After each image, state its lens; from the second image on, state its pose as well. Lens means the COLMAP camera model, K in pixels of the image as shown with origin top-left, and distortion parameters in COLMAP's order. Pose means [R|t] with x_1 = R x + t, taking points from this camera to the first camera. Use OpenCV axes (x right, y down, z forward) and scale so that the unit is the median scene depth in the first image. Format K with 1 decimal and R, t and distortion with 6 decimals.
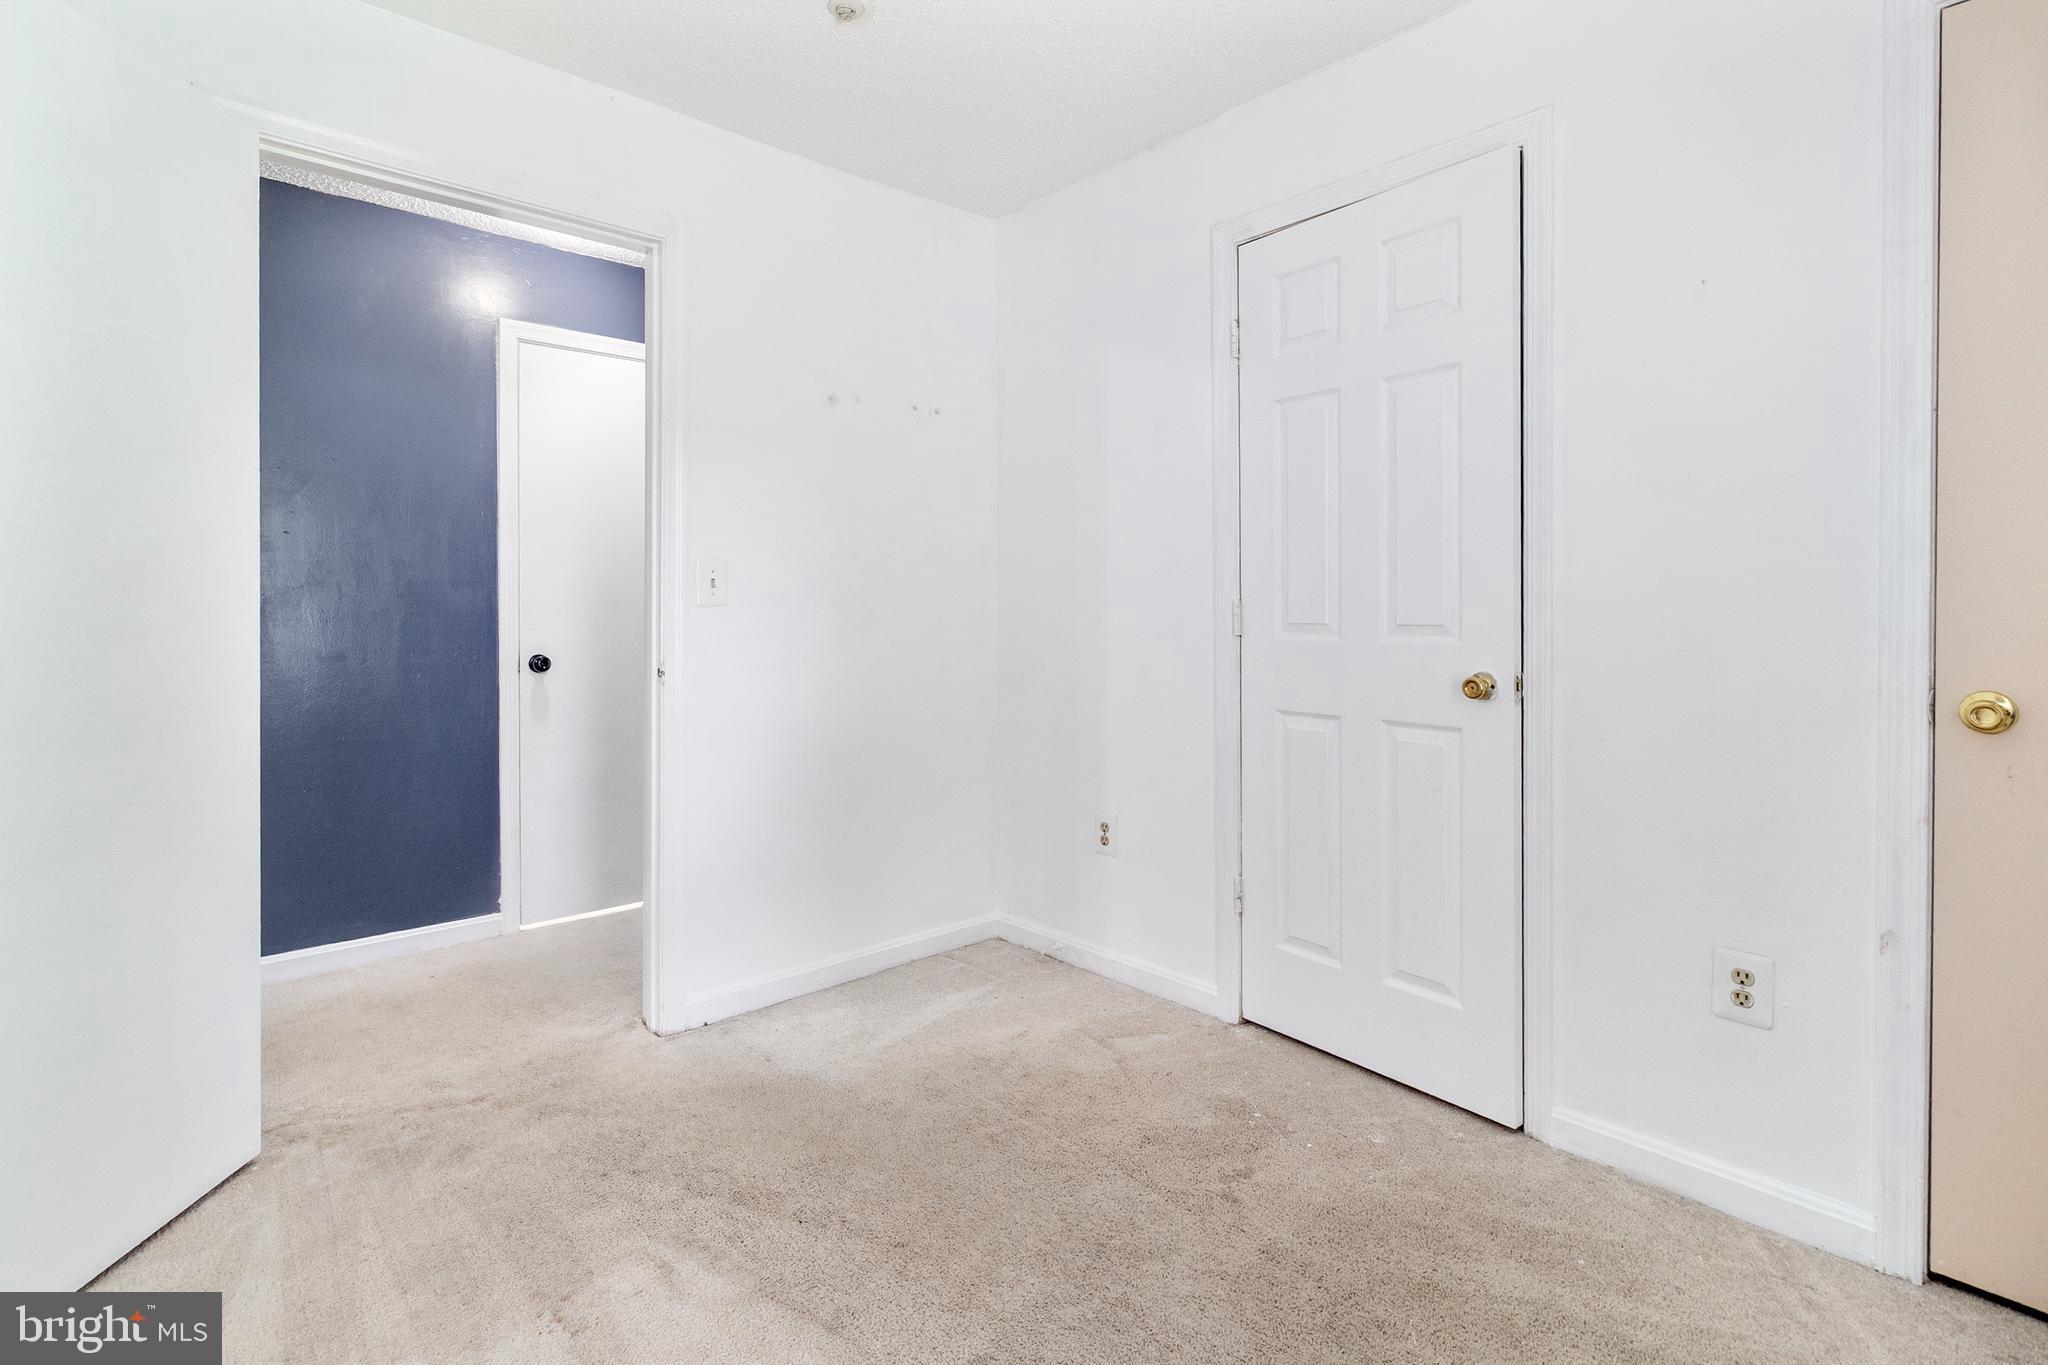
lens RADIAL K [[977.9, 0, 1038.5], [0, 977.9, 608.7], [0, 0, 1]] dist [-0.000870, -0.000236]
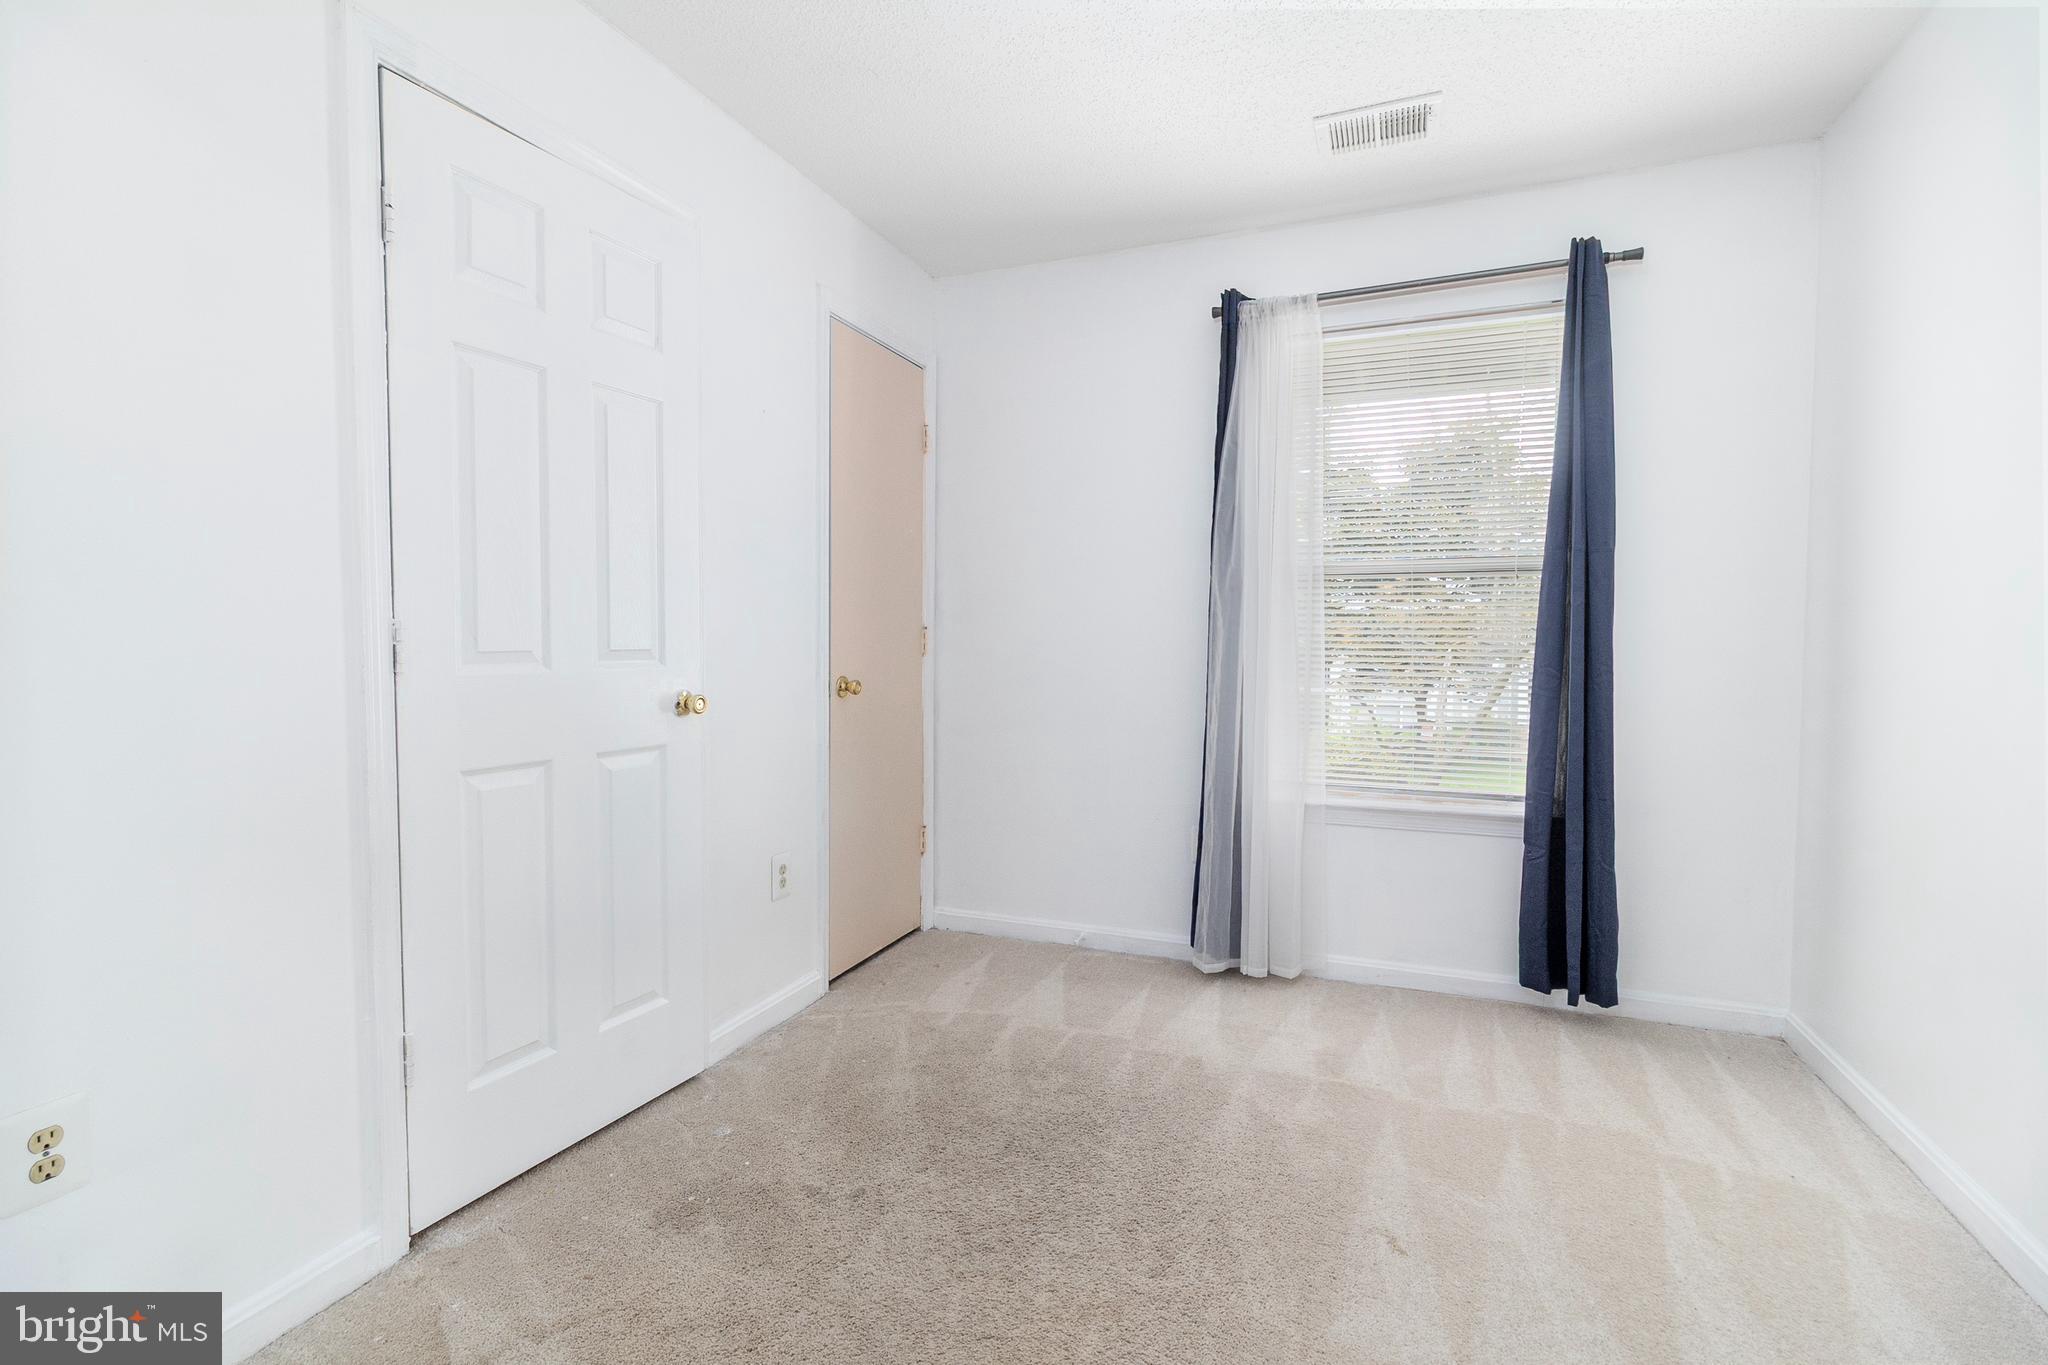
lens RADIAL K [[965.3, 0, 1014.1], [0, 965.3, 659.1], [0, 0, 1]] dist [-0.000380, -0.000973]
pose [[-0.441593, -0.025359, 0.896857, -0.605669], [-0.009294, 0.999676, 0.023690, -0.001090], [-0.897167, 0.002126, -0.441686, 0.986775]]
